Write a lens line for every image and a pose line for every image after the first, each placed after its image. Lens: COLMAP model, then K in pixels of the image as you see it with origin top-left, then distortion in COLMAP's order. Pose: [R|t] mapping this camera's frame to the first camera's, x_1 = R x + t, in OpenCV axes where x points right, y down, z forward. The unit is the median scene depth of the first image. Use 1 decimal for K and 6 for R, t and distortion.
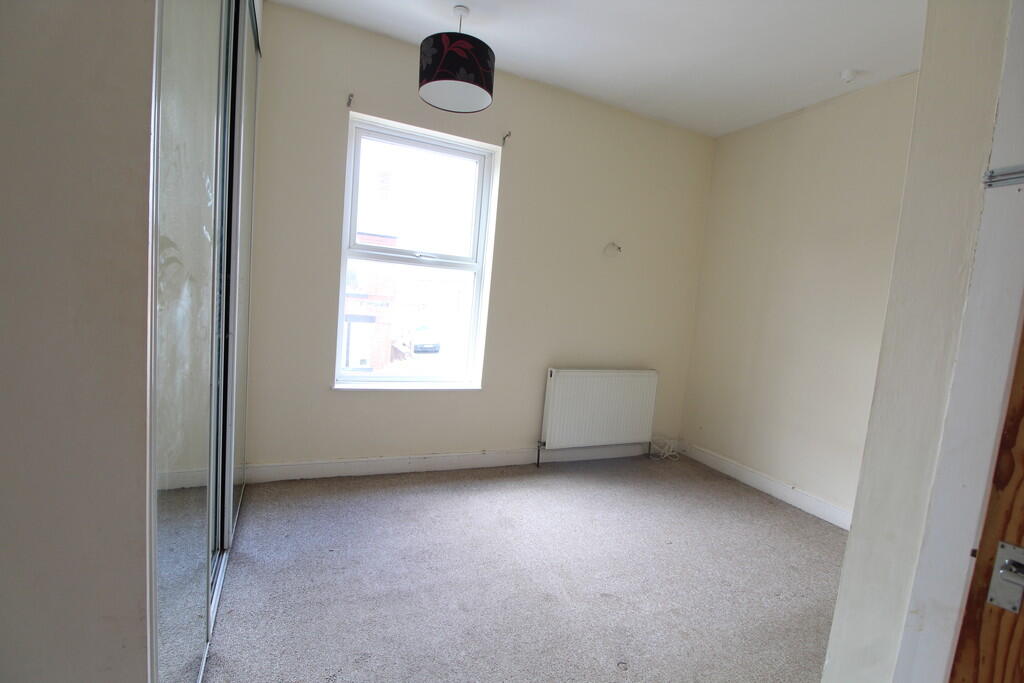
lens RADIAL K [[480.5, 0, 512.4], [0, 480.5, 342.6], [0, 0, 1]] dist [-0.004926, -0.000733]
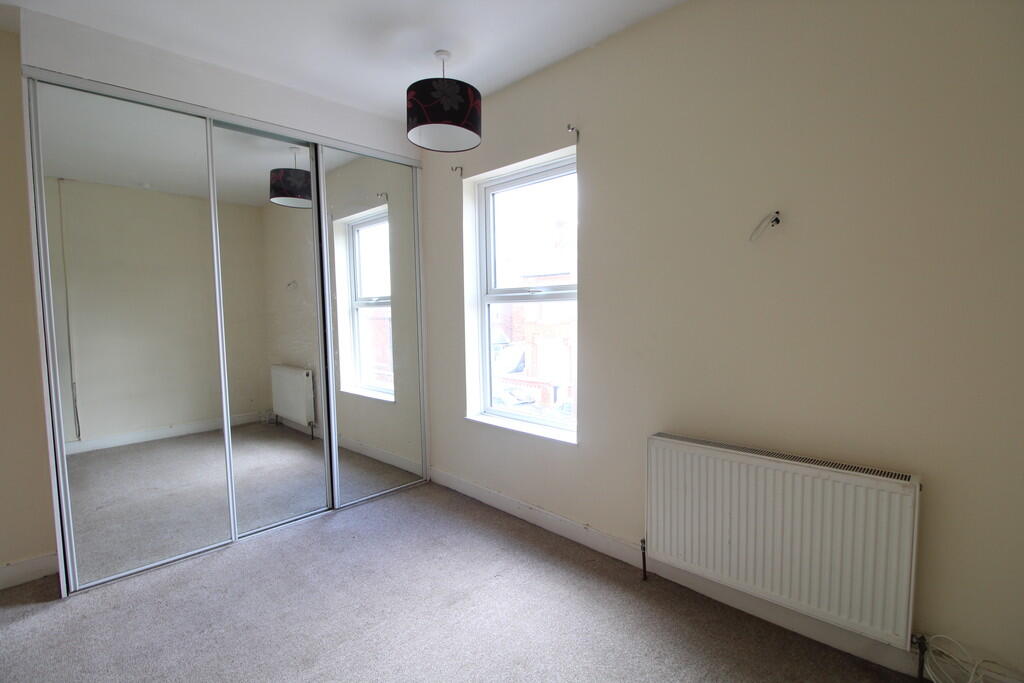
lens RADIAL K [[480.5, 0, 512.2], [0, 480.5, 343.4], [0, 0, 1]] dist [-0.004926, -0.000733]
pose [[0.348667, -0.023764, -0.936945, 0.761338], [-0.043150, 0.998211, -0.041376, -0.040747], [0.936253, 0.054855, 0.347018, 0.707492]]
